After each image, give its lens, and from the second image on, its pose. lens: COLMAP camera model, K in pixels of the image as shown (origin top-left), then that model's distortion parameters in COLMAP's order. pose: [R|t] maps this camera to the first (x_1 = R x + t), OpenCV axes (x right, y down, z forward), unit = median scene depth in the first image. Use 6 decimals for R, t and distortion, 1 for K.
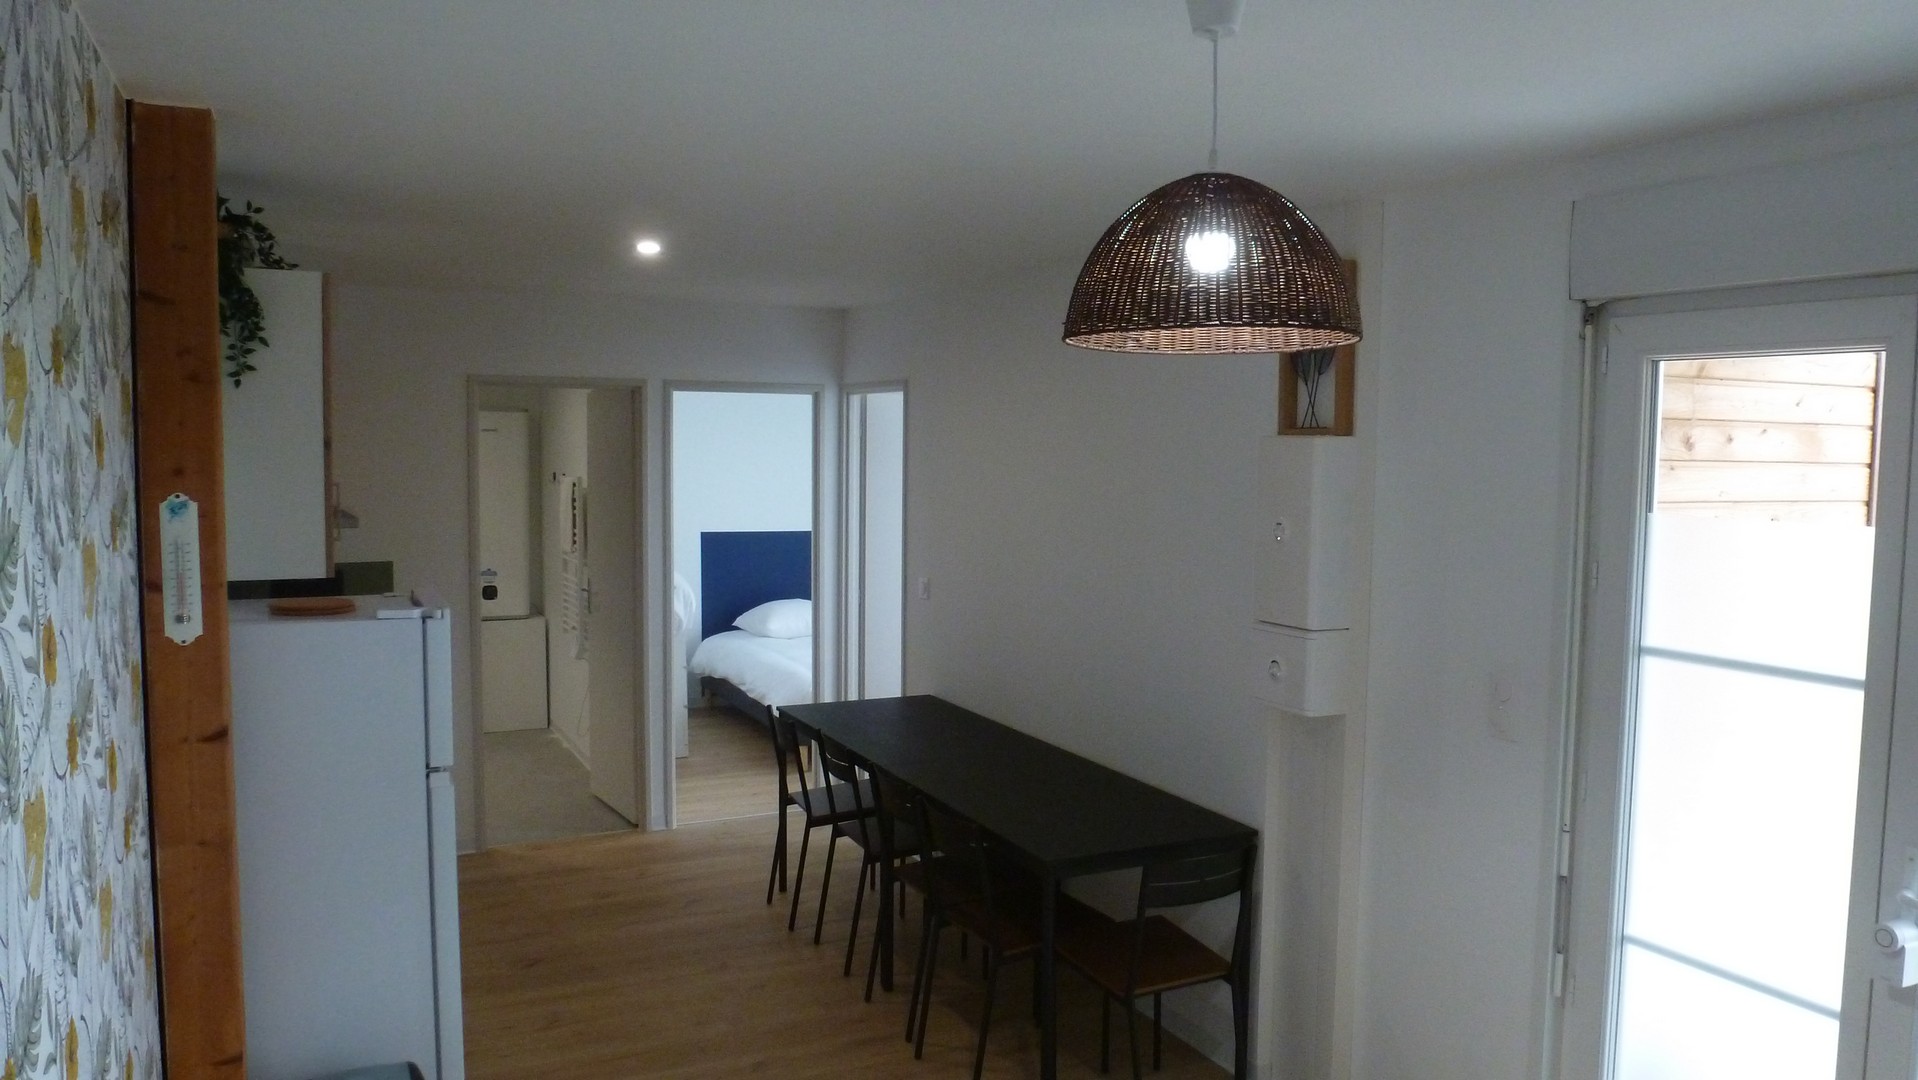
lens RADIAL K [[1387.2, 0, 967.7], [0, 1387.2, 543.6], [0, 0, 1]] dist [-0.041387, 0.001061]
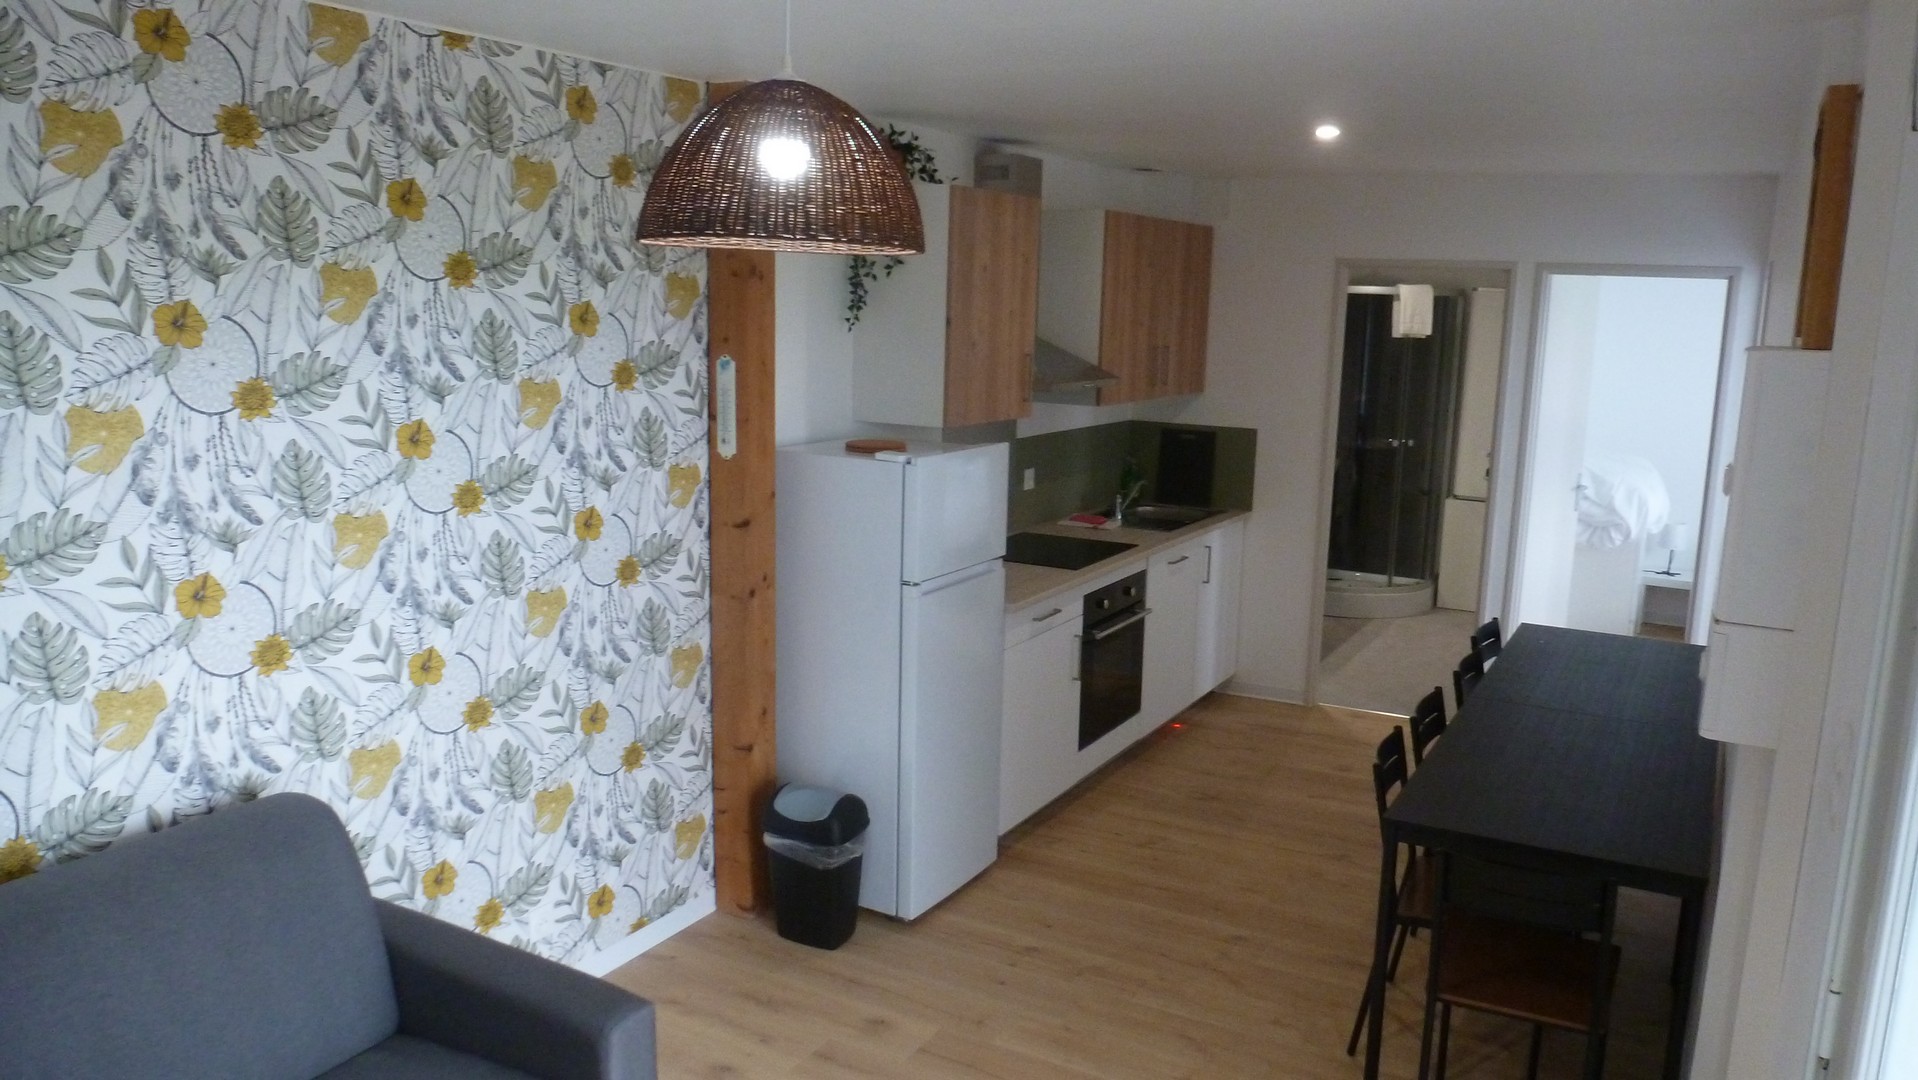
lens RADIAL K [[1387.2, 0, 967.7], [0, 1387.2, 543.6], [0, 0, 1]] dist [-0.041387, 0.001061]
pose [[0.568070, 0.153318, -0.808573, 0.781083], [-0.079516, 0.988122, 0.131499, -0.051952], [0.819130, -0.010406, 0.573514, 0.359645]]
